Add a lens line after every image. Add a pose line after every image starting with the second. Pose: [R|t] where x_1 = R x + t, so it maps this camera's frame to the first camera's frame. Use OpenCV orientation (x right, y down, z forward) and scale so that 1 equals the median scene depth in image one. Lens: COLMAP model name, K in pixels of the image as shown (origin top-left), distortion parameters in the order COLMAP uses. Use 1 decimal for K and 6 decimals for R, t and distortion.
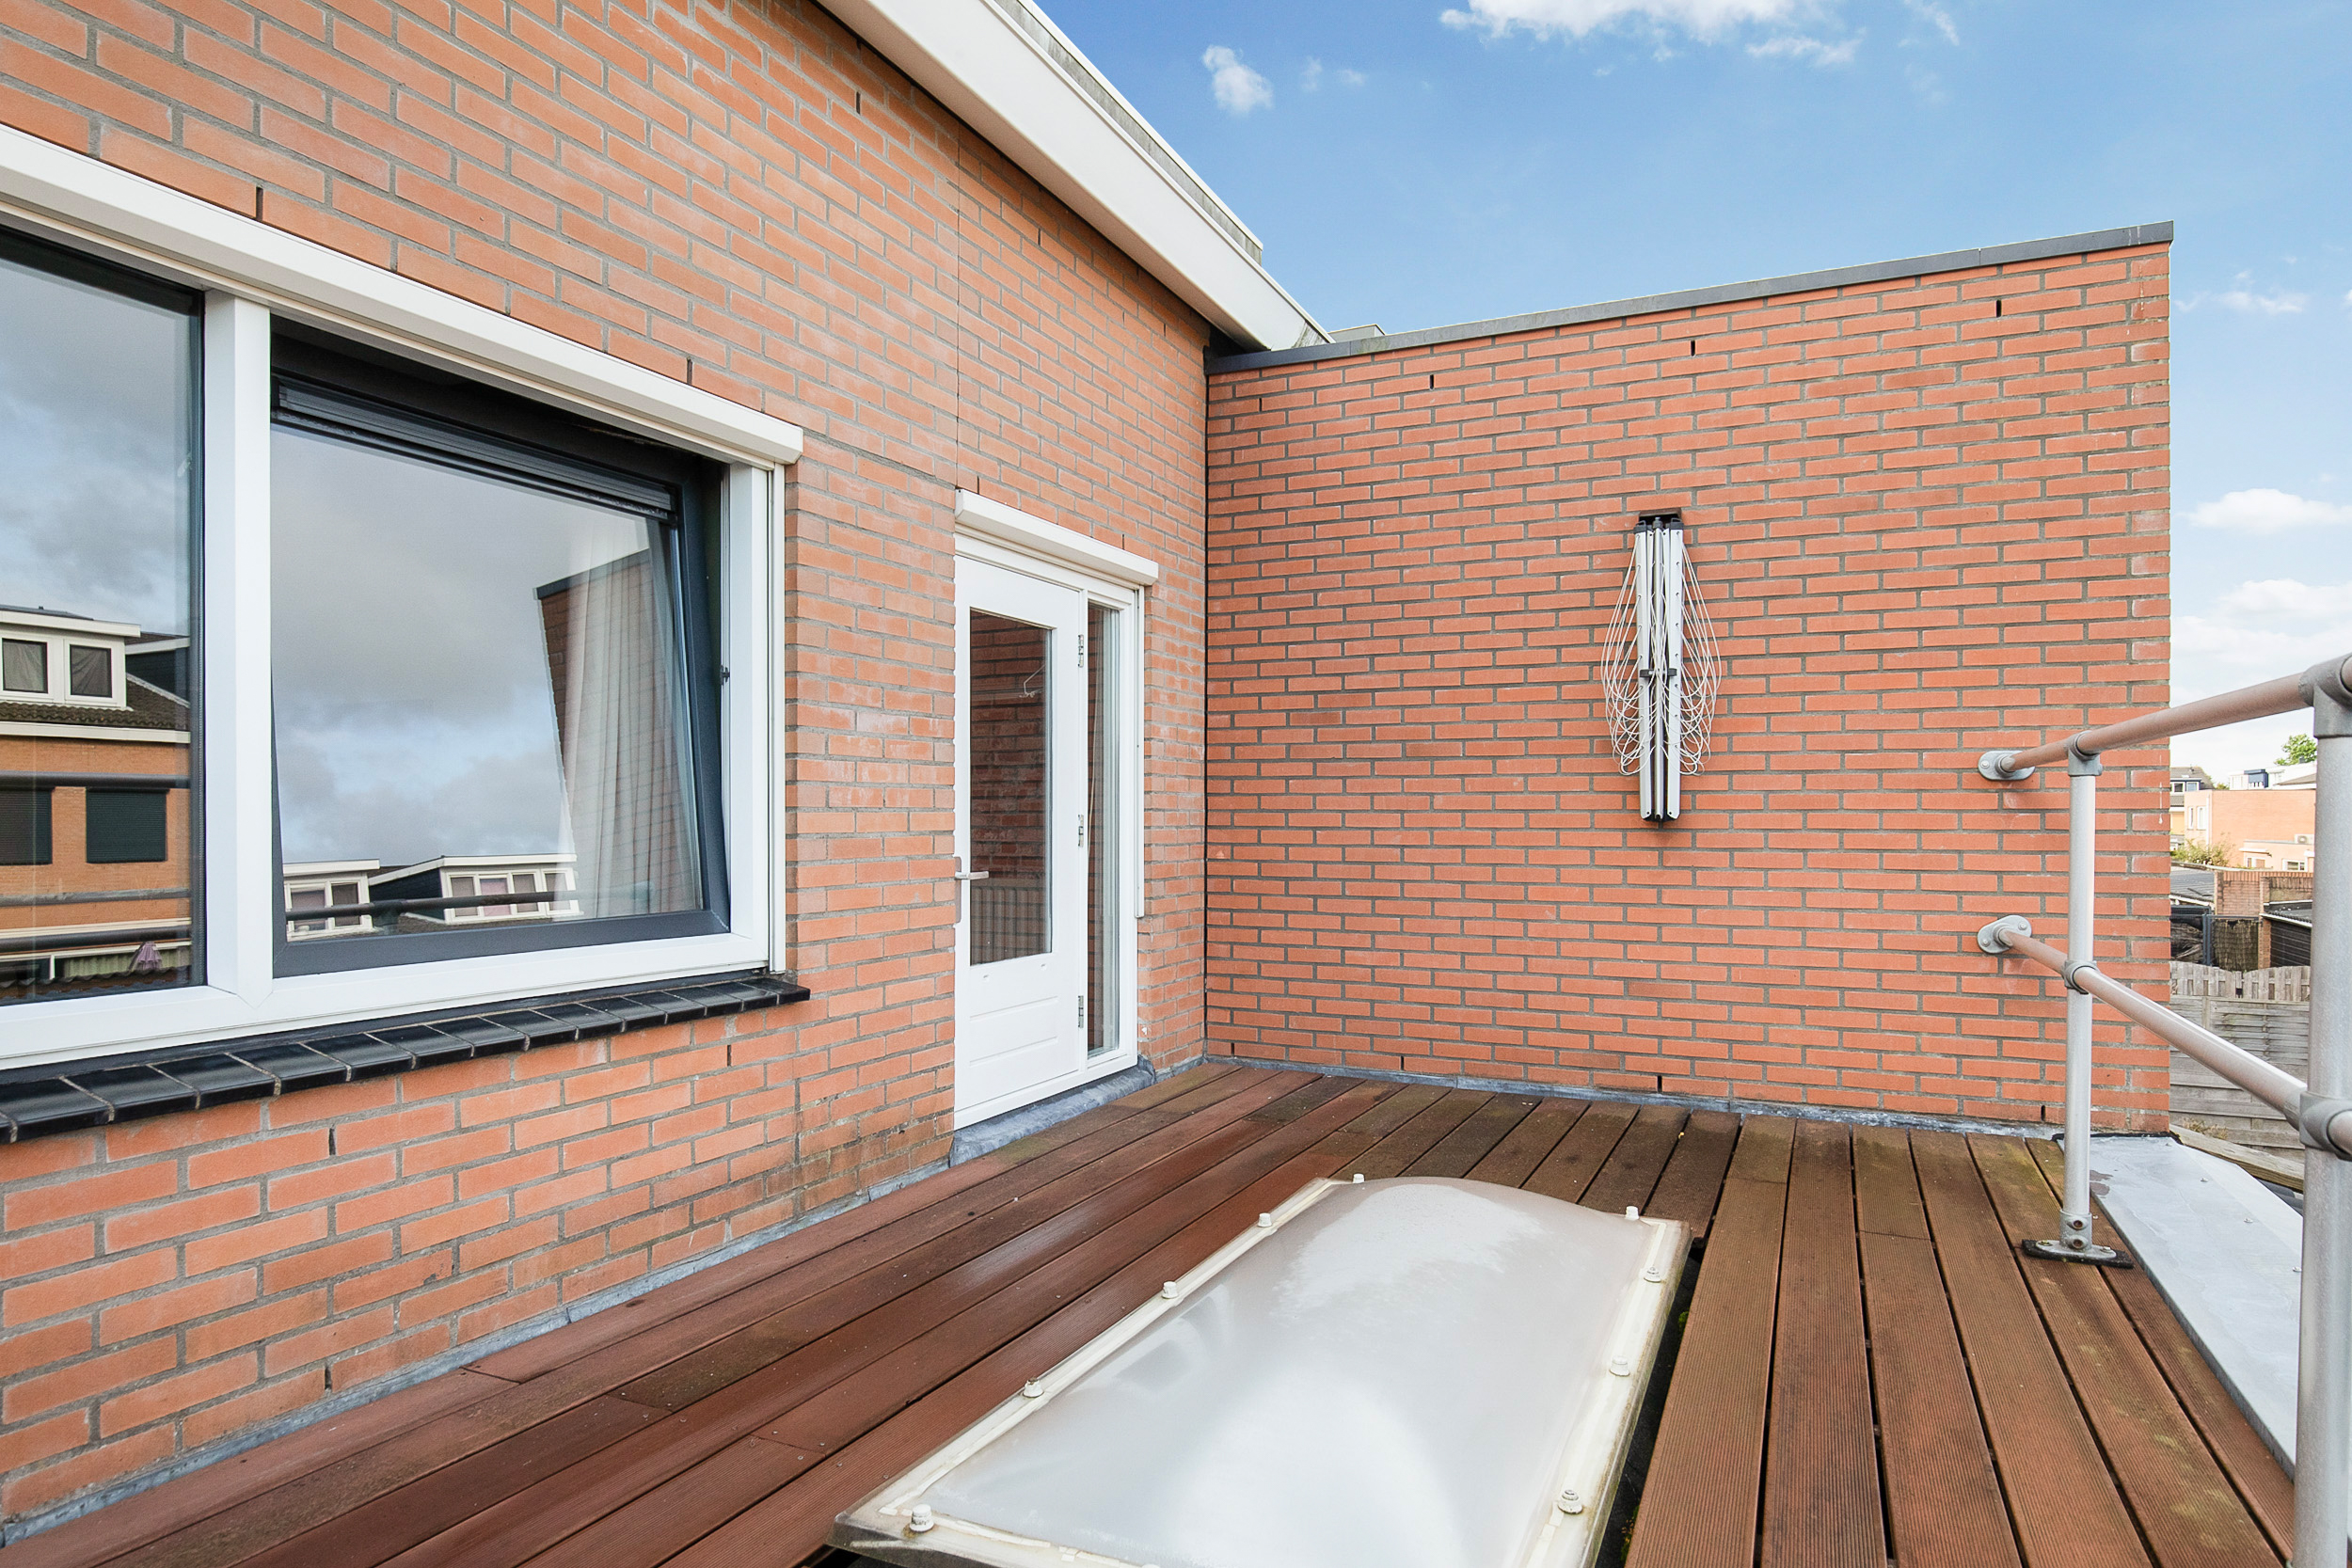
lens RADIAL K [[1410.1, 0, 1173.0], [0, 1410.1, 819.3], [0, 0, 1]] dist [-0.004203, -0.000887]
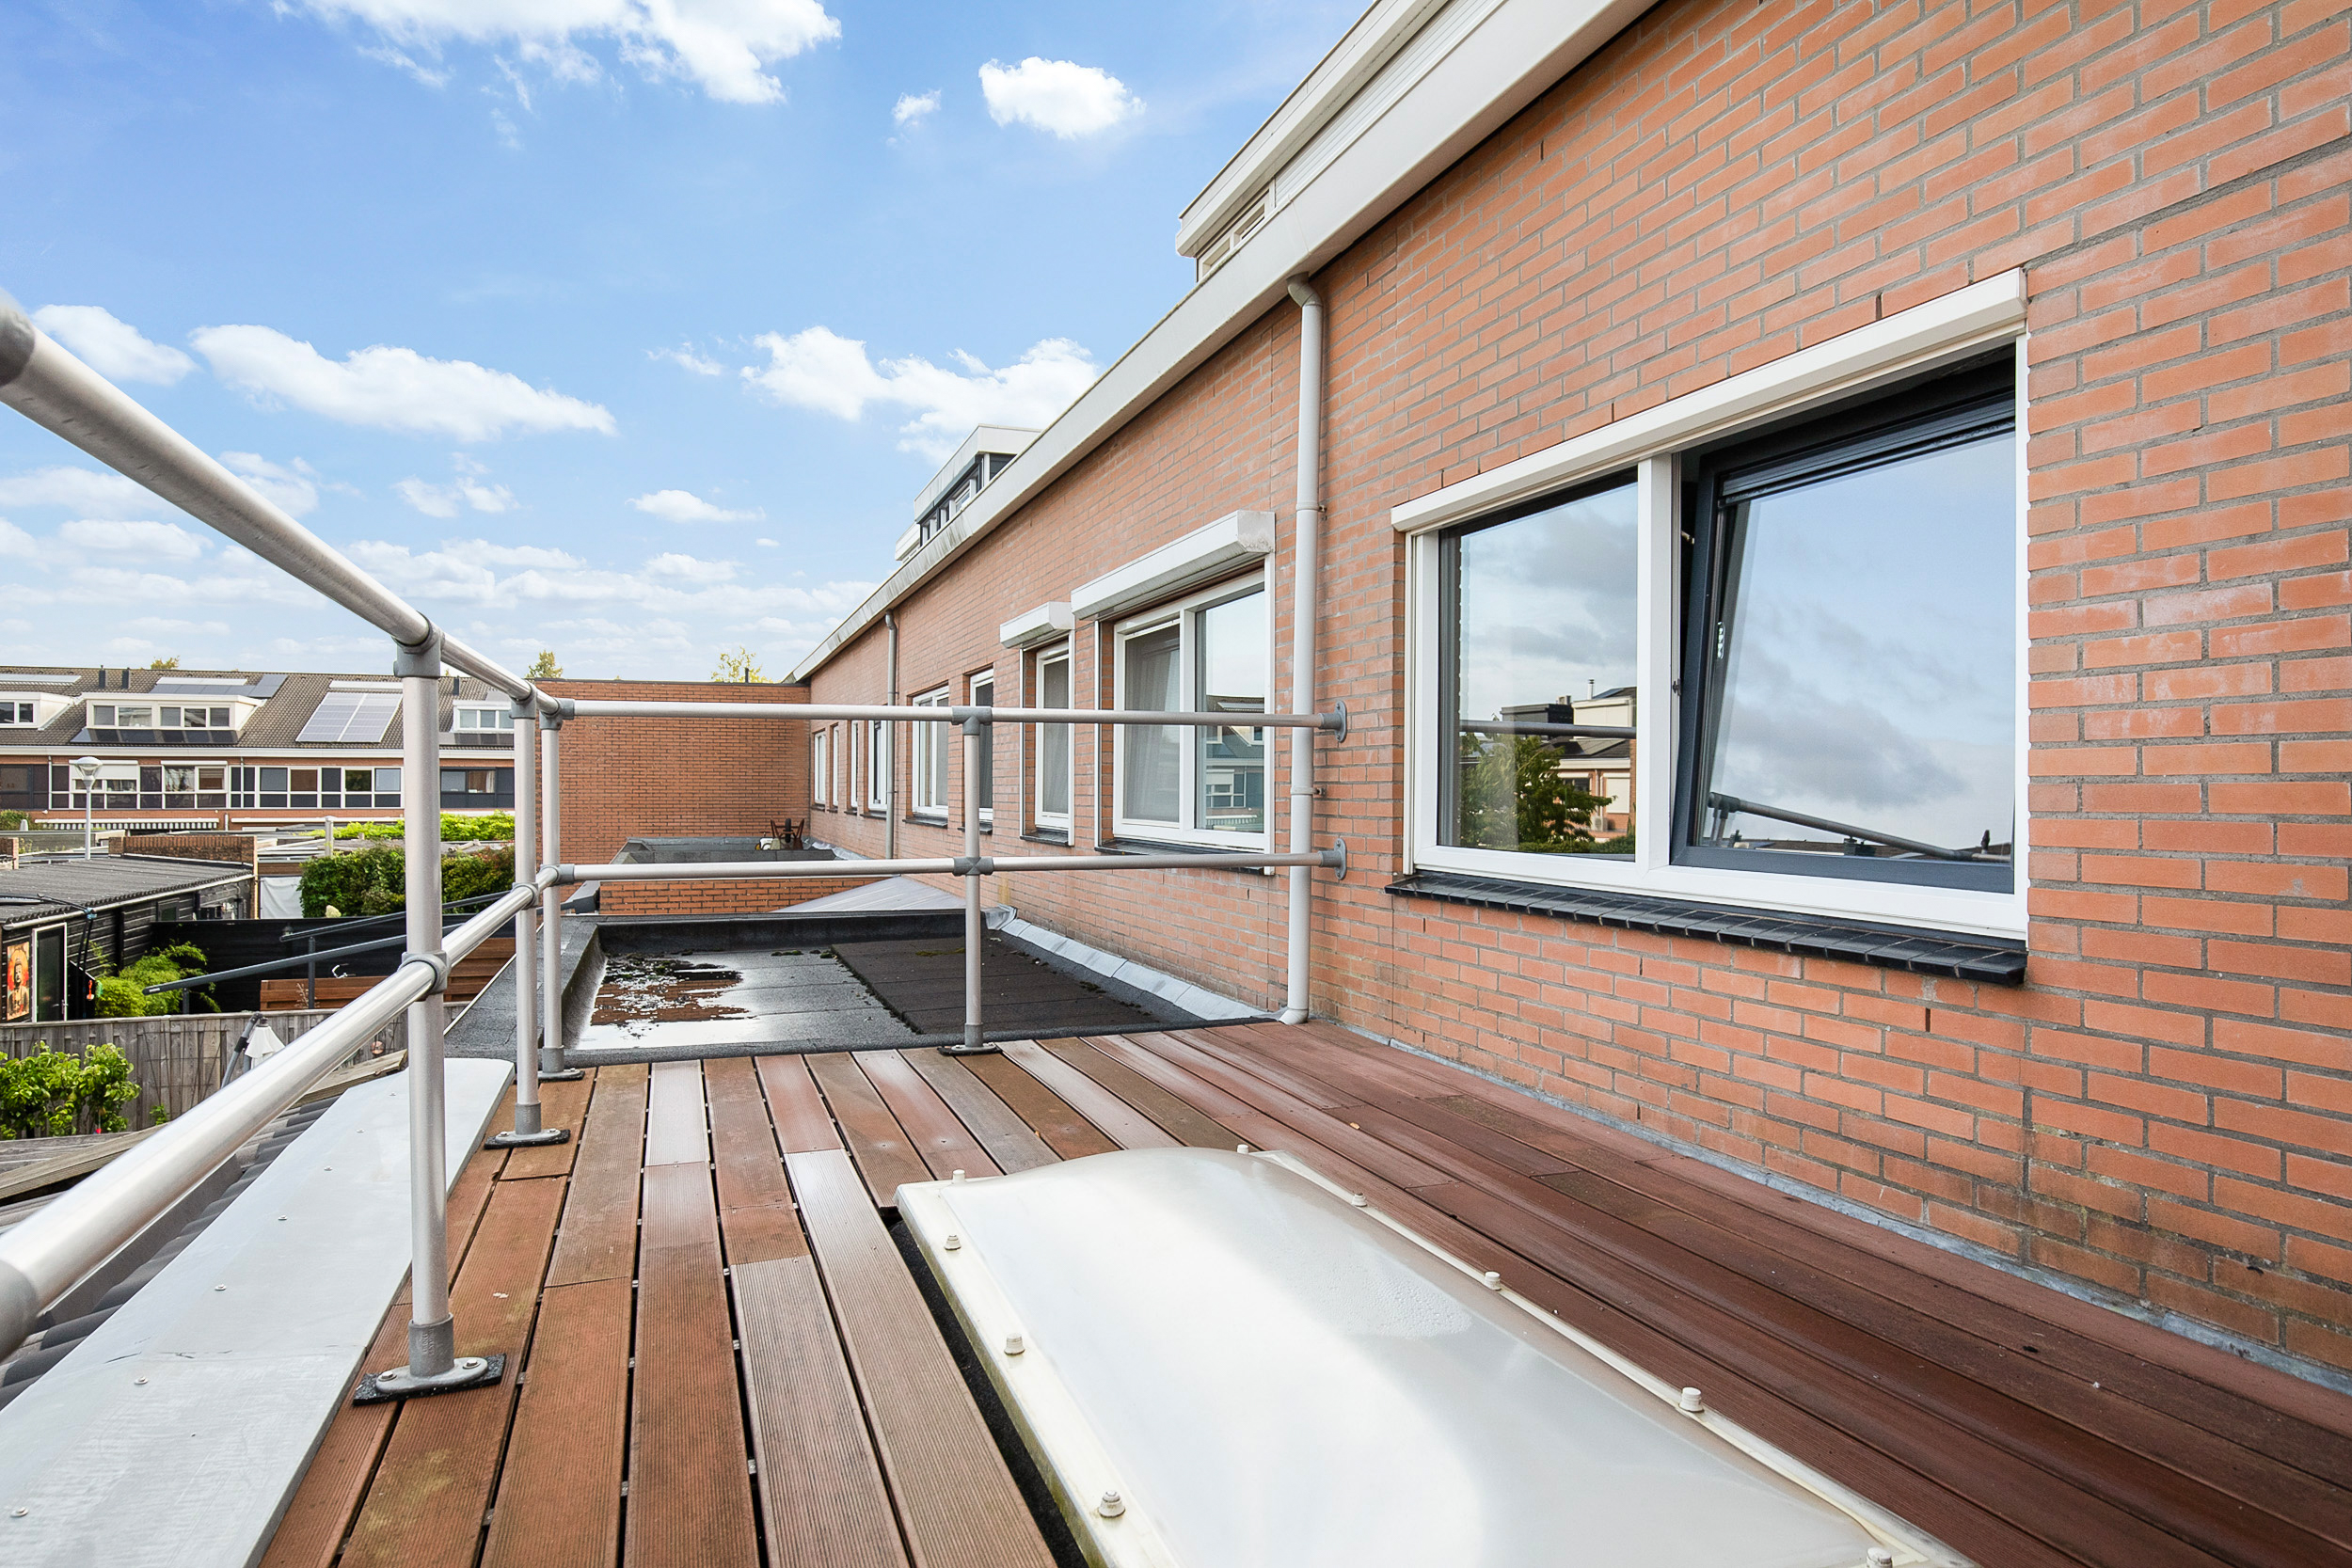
lens RADIAL K [[1501.0, 0, 1176.0], [0, 1501.0, 784.0], [0, 0, 1]] dist [-0.005075, 0.000432]
pose [[-0.726992, -0.009277, -0.686583, 0.701754], [-0.009698, 0.999948, -0.003243, 0.023293], [0.686577, 0.004301, -0.727044, 1.369115]]
